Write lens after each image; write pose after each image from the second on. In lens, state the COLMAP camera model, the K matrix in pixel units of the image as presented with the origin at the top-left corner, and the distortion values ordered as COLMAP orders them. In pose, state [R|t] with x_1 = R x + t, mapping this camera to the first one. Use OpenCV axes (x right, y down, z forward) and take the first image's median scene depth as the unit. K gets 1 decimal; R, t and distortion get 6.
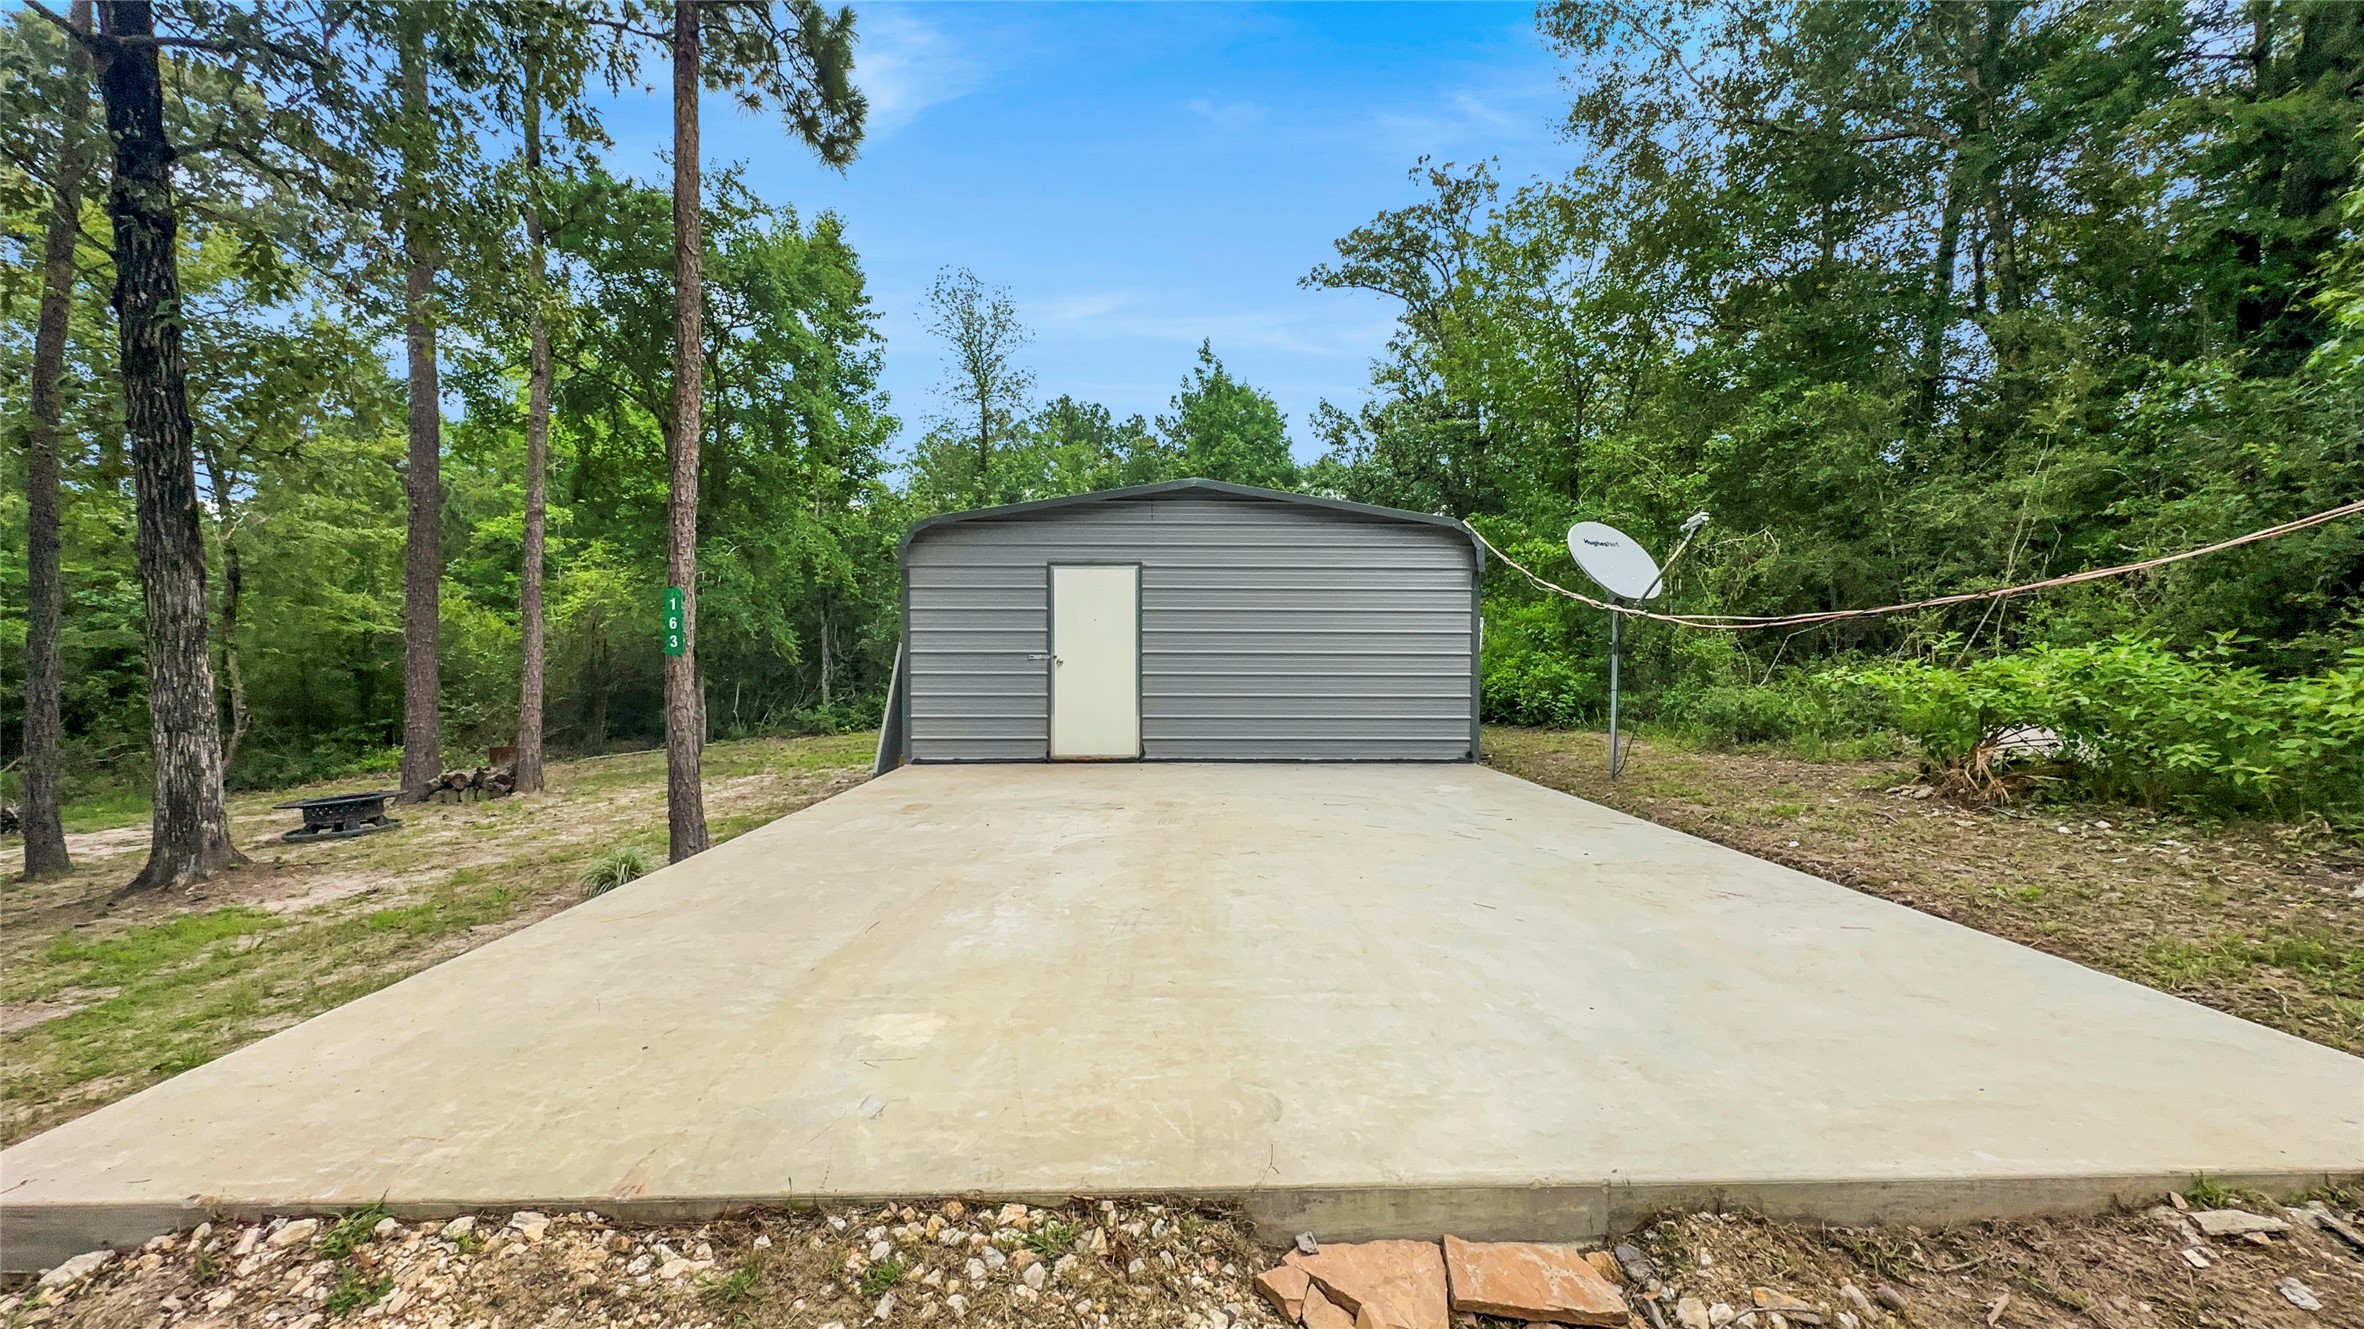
lens RADIAL K [[945.2, 0, 1182.0], [0, 945.2, 659.9], [0, 0, 1]] dist [-0.006419, 0.000781]
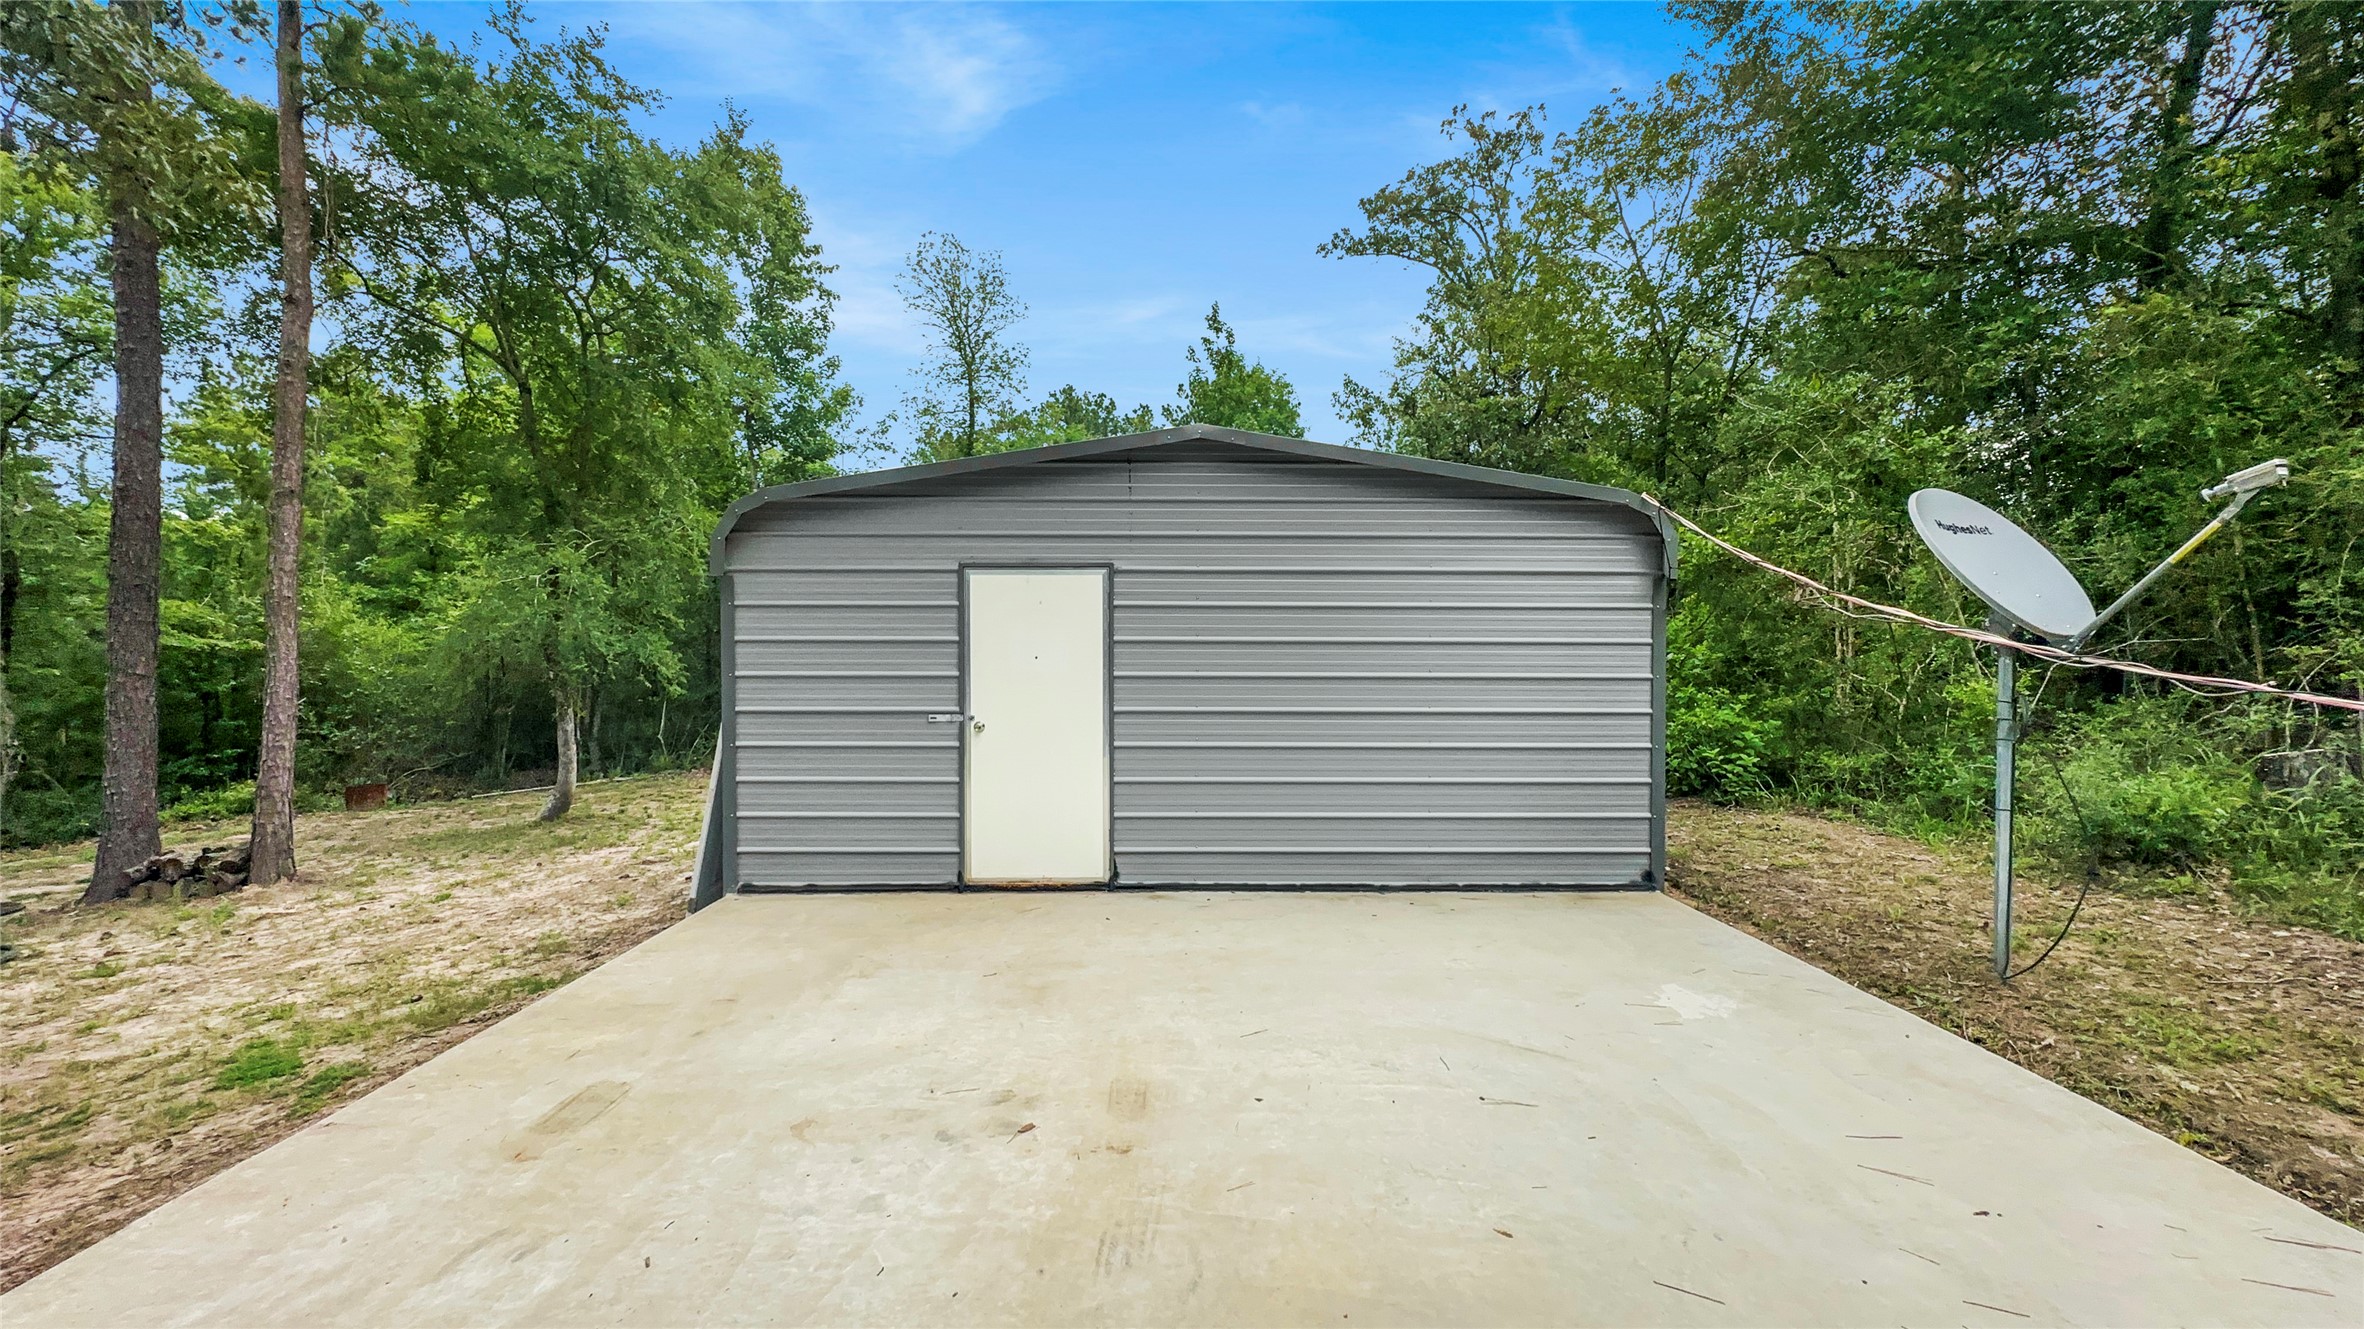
lens RADIAL K [[945.2, 0, 1182.0], [0, 945.2, 659.9], [0, 0, 1]] dist [-0.006419, 0.000781]
pose [[0.999950, 0.000062, -0.009965, 0.002172], [-0.000026, 0.999993, 0.003672, -0.011764], [0.009965, -0.003672, 0.999944, 0.106466]]
